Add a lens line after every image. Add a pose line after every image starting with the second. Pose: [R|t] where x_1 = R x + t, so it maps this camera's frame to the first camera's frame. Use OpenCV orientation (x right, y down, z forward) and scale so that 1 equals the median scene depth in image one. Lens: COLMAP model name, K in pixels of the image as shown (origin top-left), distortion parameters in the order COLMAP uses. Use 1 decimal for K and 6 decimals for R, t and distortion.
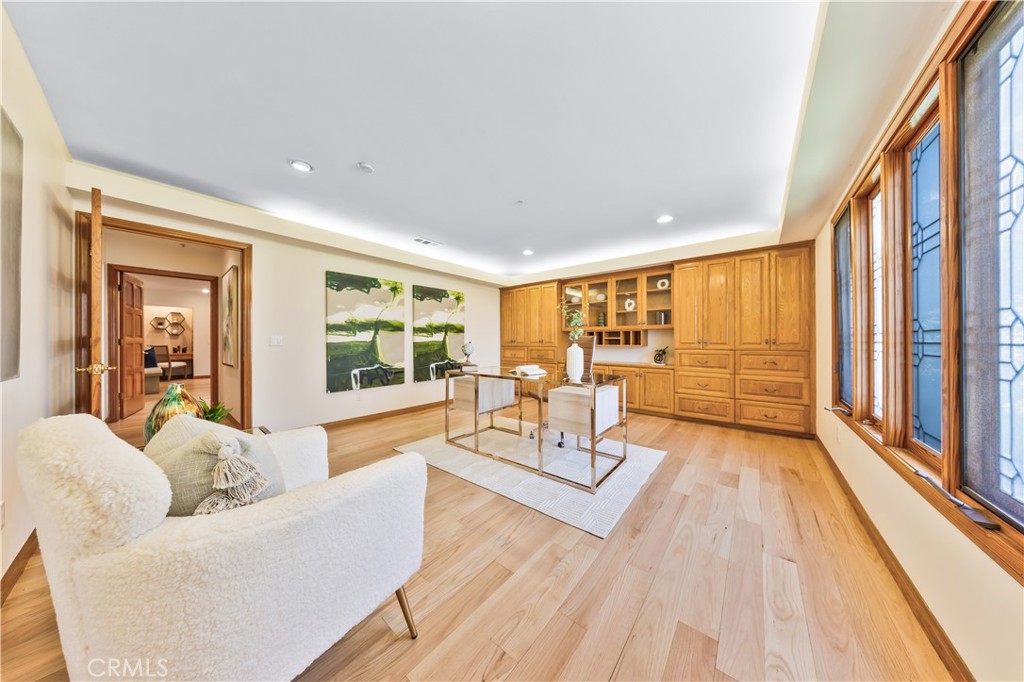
lens RADIAL K [[297.3, 0, 510.5], [0, 297.3, 341.8], [0, 0, 1]] dist [-0.001706, -0.000156]
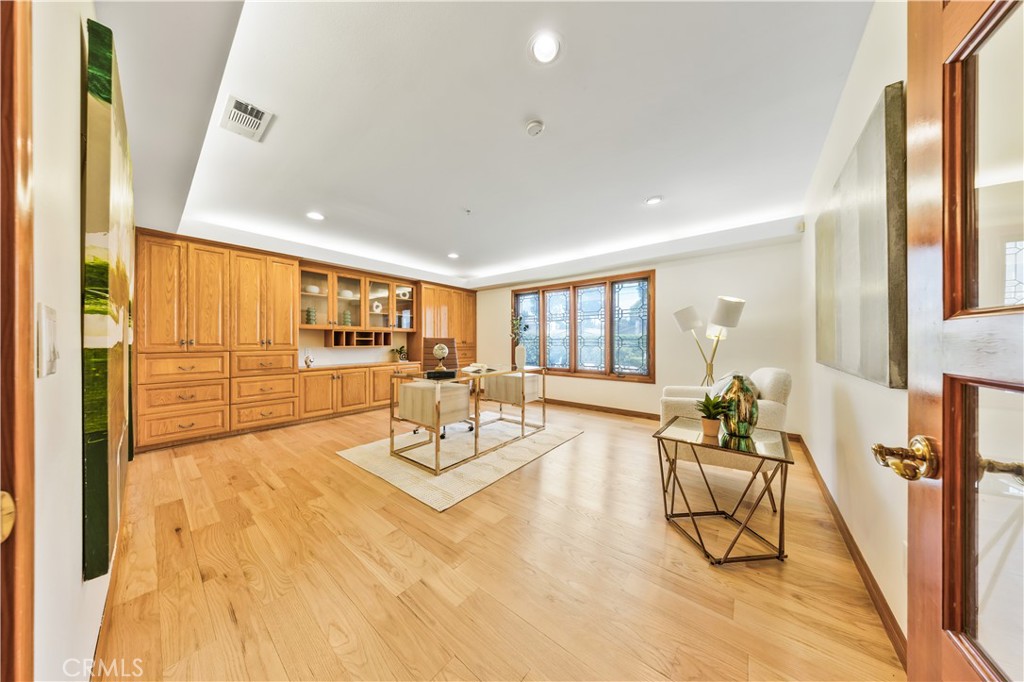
lens RADIAL K [[297.3, 0, 510.5], [0, 297.3, 341.8], [0, 0, 1]] dist [-0.001706, -0.000156]
pose [[-0.009880, 0.001065, 0.999951, -0.642936], [0.000815, 0.999999, -0.001057, -0.001215], [-0.999951, 0.000804, -0.009881, 0.535859]]
